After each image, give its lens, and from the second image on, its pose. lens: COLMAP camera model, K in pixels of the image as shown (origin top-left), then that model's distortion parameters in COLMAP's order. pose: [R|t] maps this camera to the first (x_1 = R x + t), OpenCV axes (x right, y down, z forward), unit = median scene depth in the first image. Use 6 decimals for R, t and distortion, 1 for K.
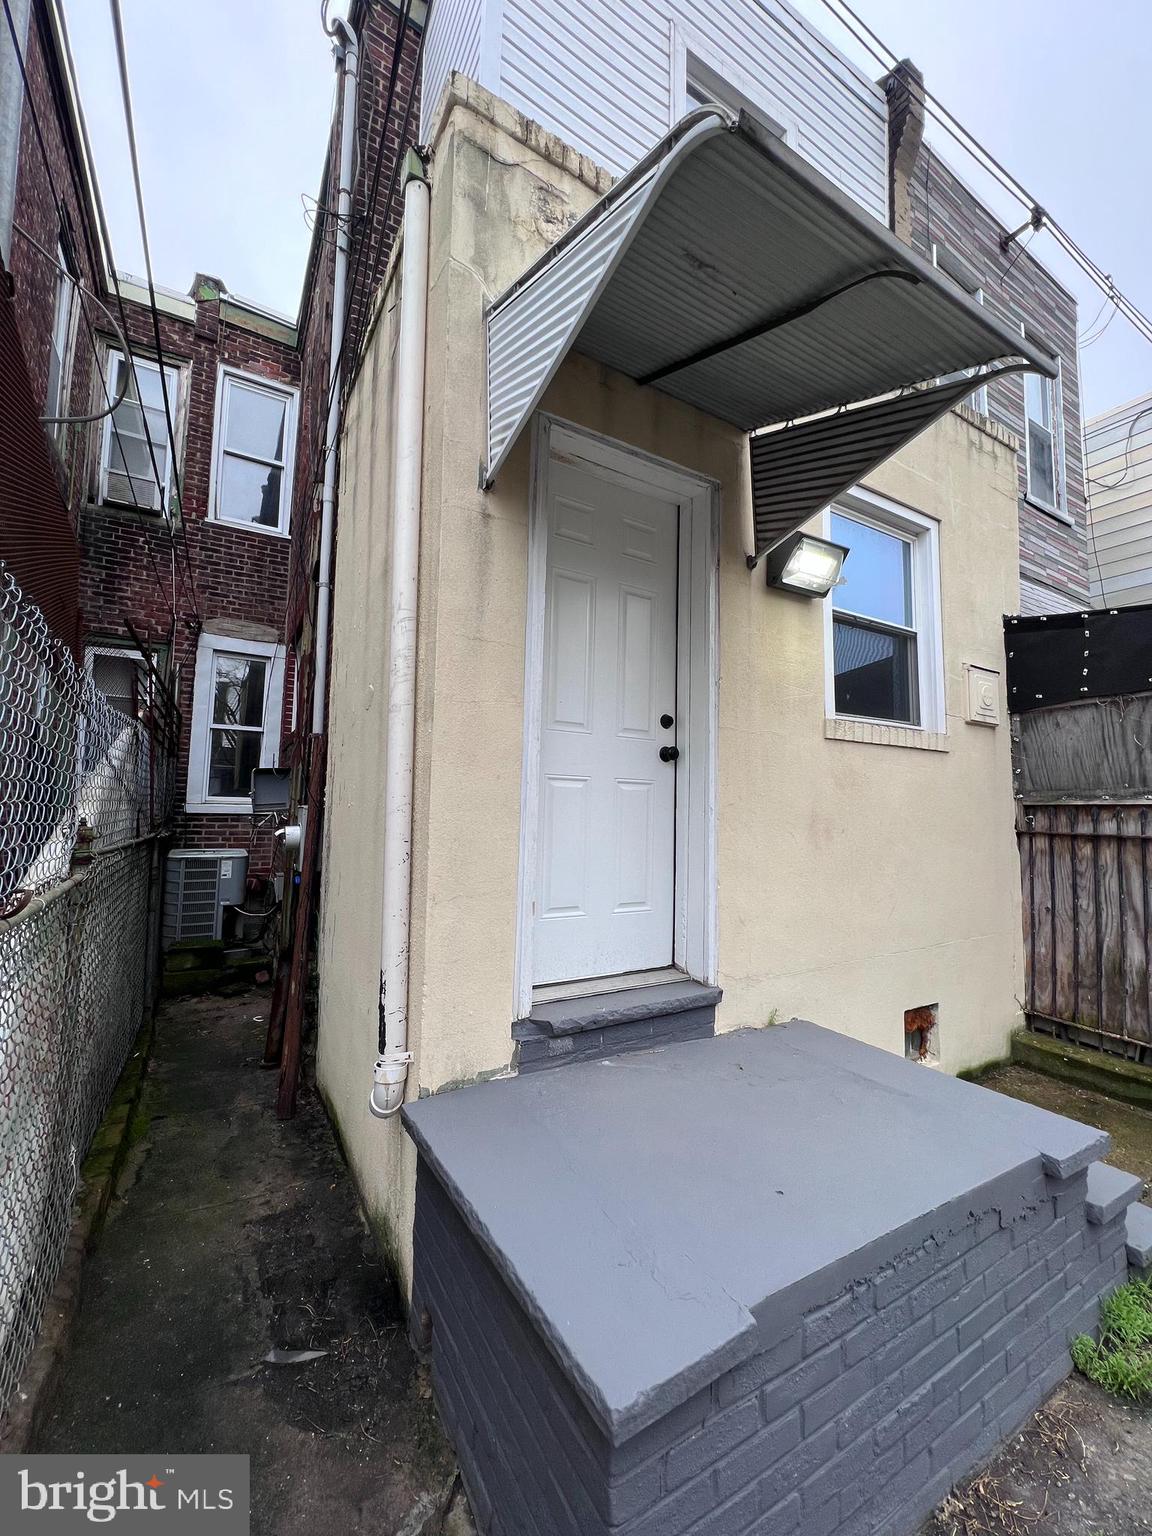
lens RADIAL K [[612.1, 0, 581.2], [0, 612.1, 765.2], [0, 0, 1]] dist [-0.001766, -0.000063]
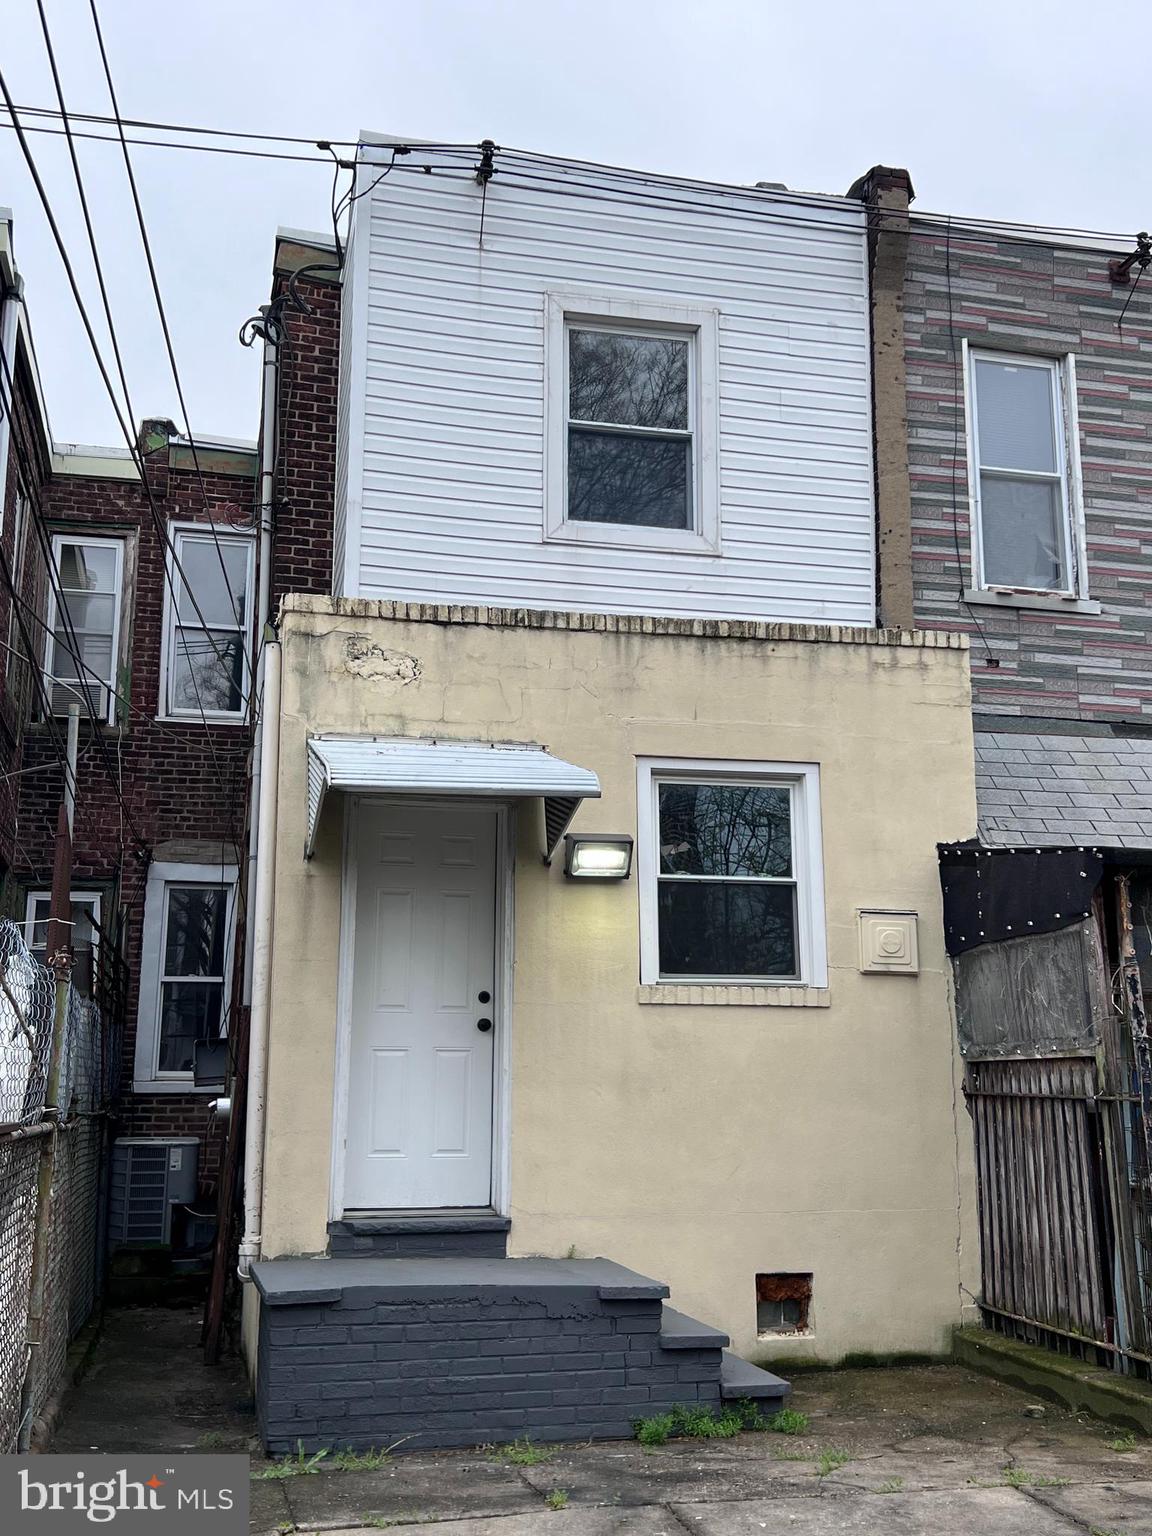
lens RADIAL K [[1560.7, 0, 569.8], [0, 1560.7, 785.9], [0, 0, 1]] dist [0.156038, -0.409933]
pose [[0.952833, -0.072091, -0.294810, 0.577294], [0.036122, 0.991412, -0.125686, -0.042509], [0.301339, 0.109109, 0.947254, -0.893539]]
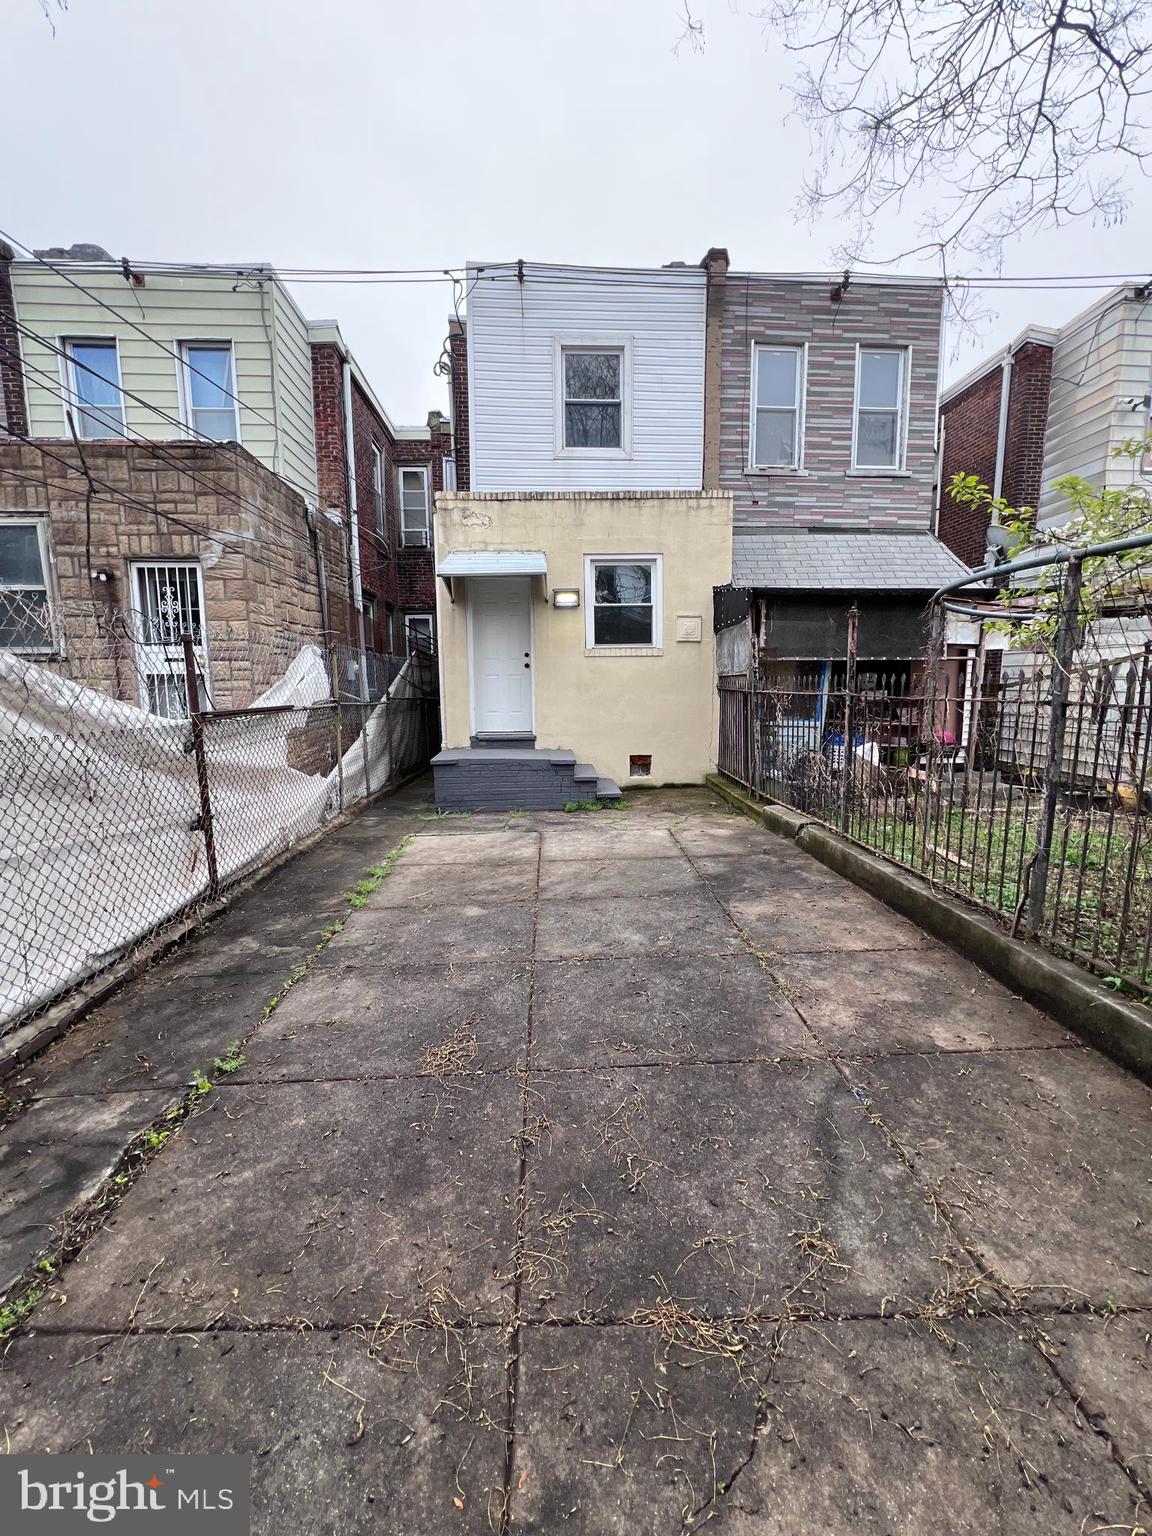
lens RADIAL K [[612.1, 0, 581.2], [0, 612.1, 765.2], [0, 0, 1]] dist [-0.001766, -0.000063]
pose [[0.885199, 0.037313, -0.463713, 0.870362], [0.056760, 0.980669, 0.187263, -0.041376], [0.461736, -0.192085, 0.865969, -0.794814]]
